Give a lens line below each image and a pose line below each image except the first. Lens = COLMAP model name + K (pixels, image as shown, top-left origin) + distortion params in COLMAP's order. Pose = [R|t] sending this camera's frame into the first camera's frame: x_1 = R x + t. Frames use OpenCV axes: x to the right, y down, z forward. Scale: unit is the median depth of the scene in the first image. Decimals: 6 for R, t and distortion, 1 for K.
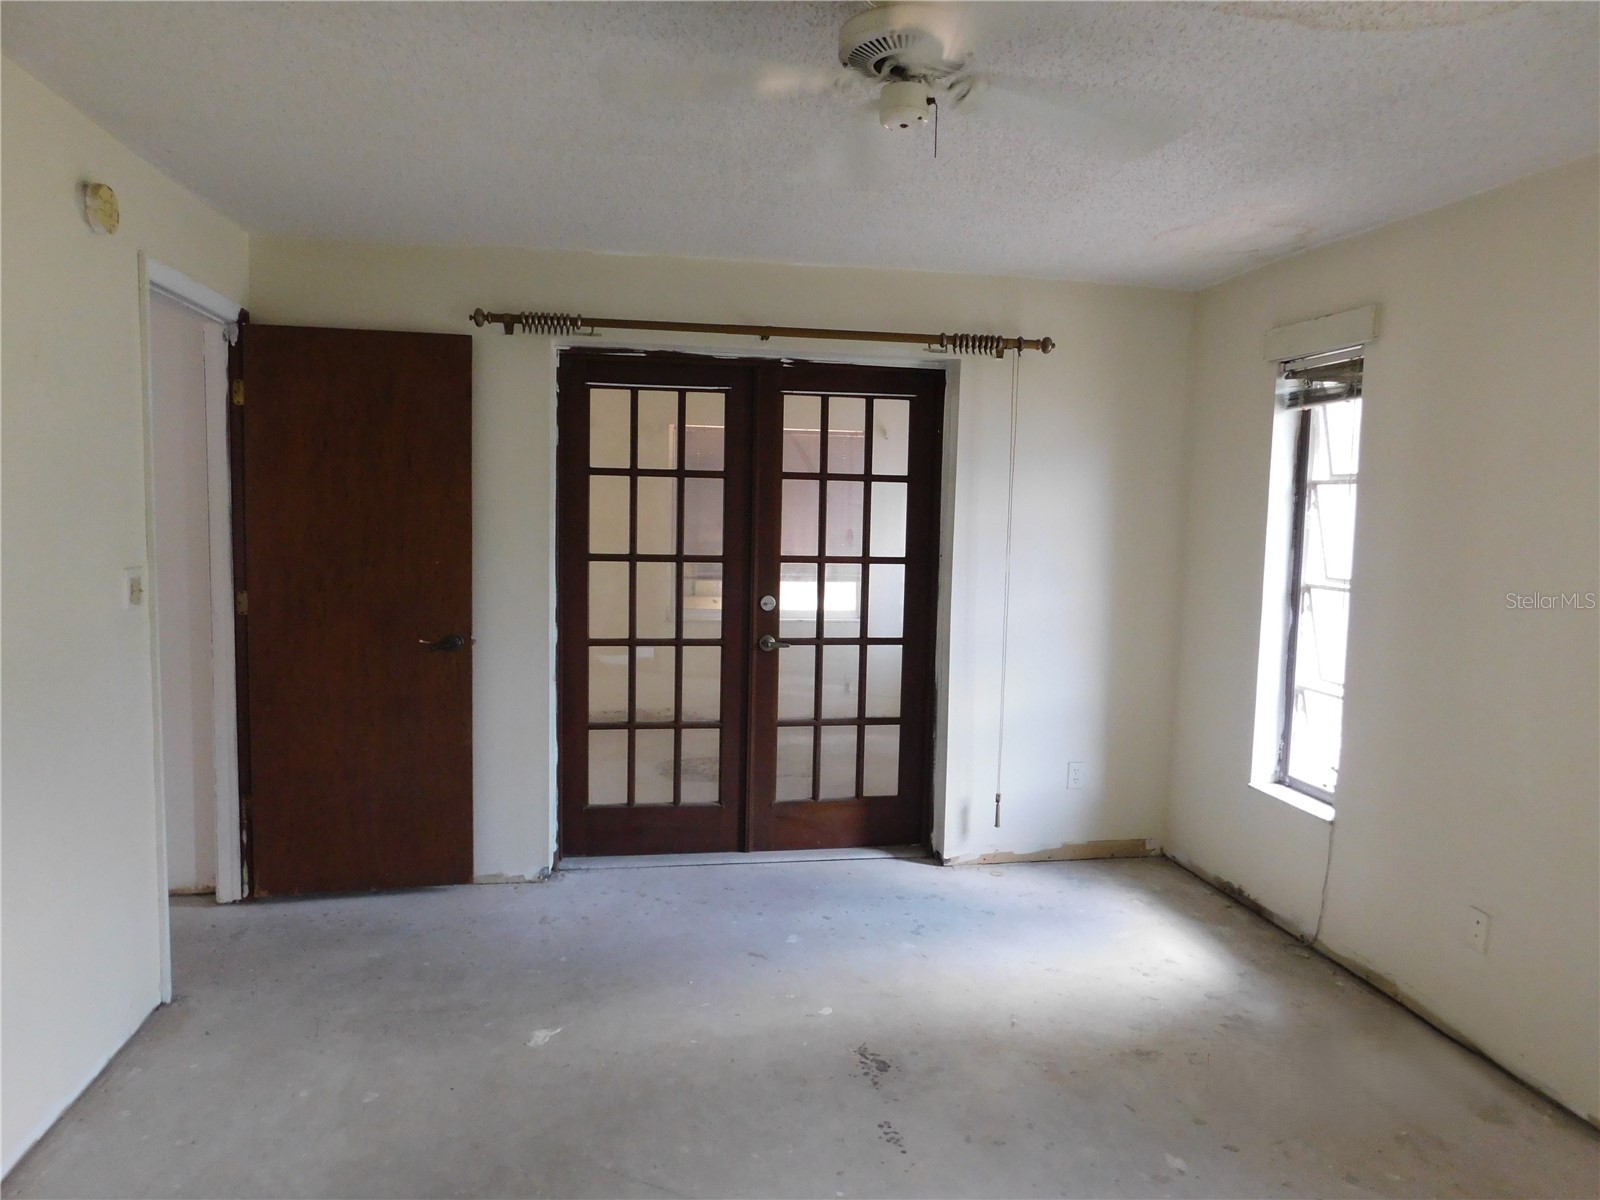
lens RADIAL K [[1059.6, 0, 800.0], [0, 1059.6, 600.0], [0, 0, 1]] dist [-0.049189, 0.049233]
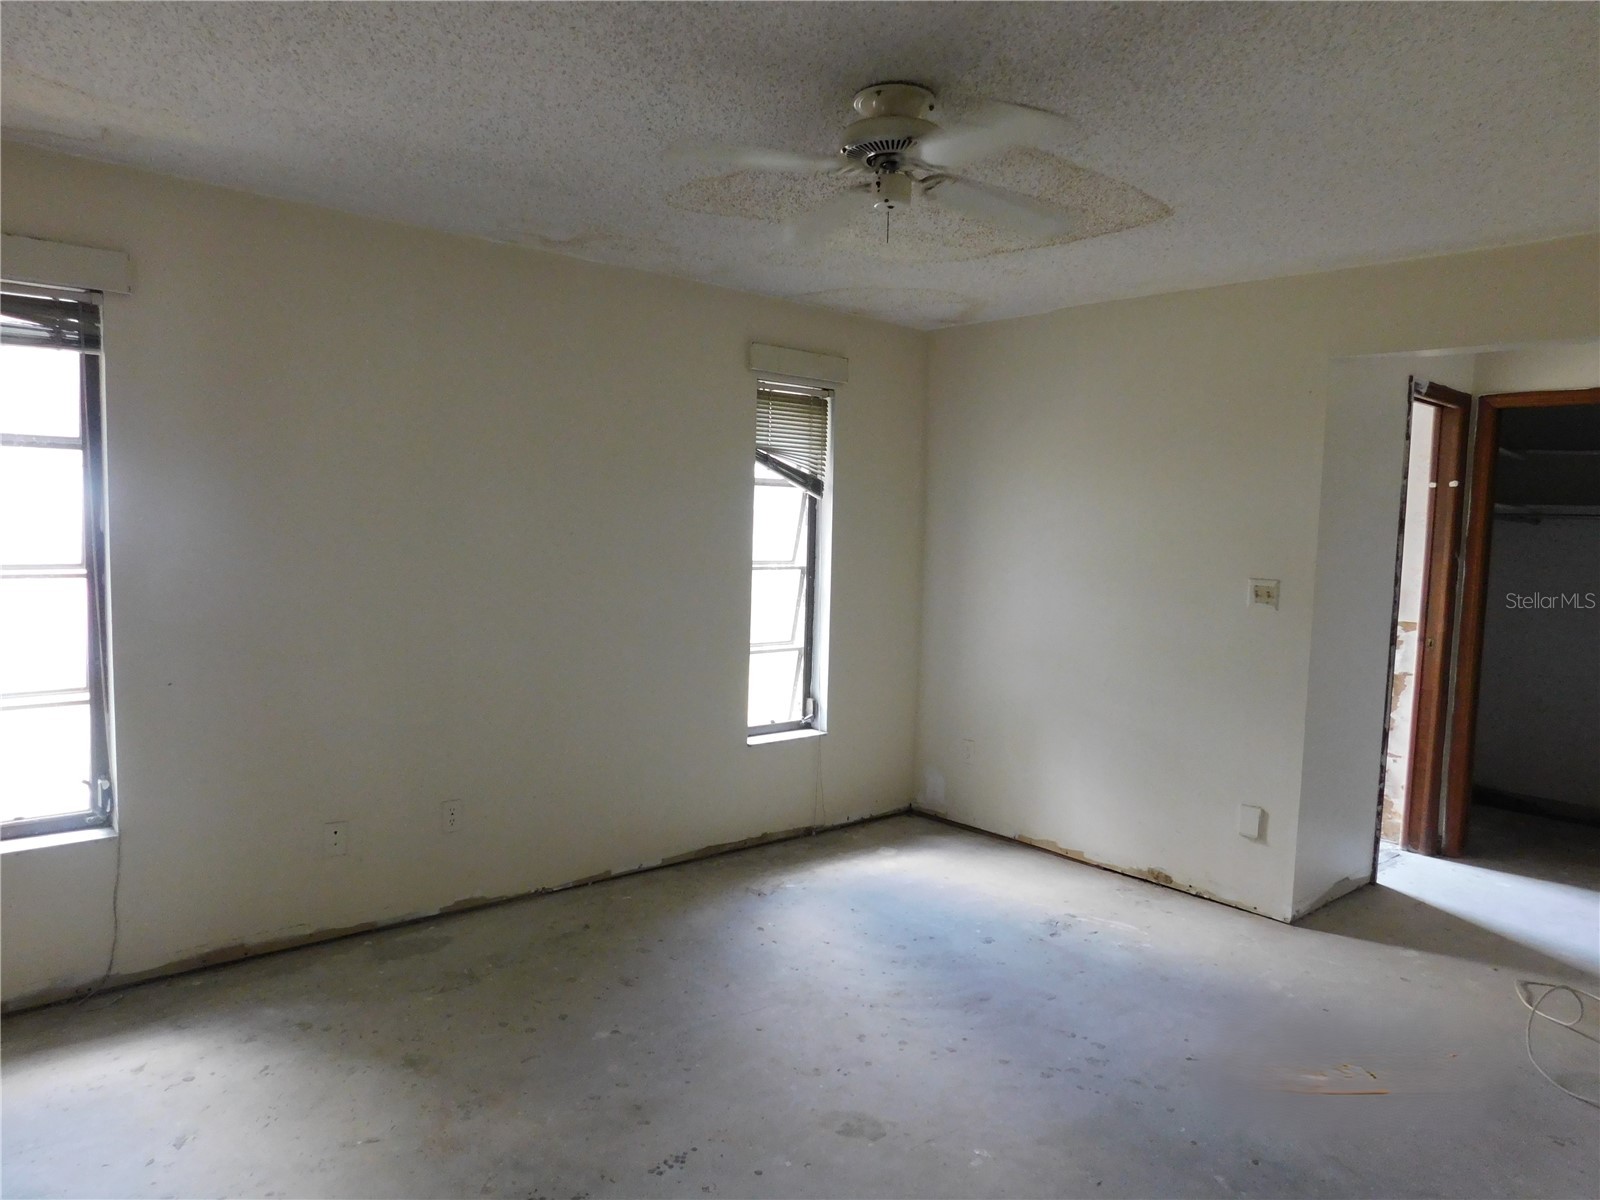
lens RADIAL K [[1059.6, 0, 800.0], [0, 1059.6, 600.0], [0, 0, 1]] dist [-0.049189, 0.049233]
pose [[-0.507552, -0.102683, 0.855480, -0.583232], [0.033651, 0.989753, 0.138765, -0.098786], [-0.860963, 0.099218, -0.498896, 1.048855]]
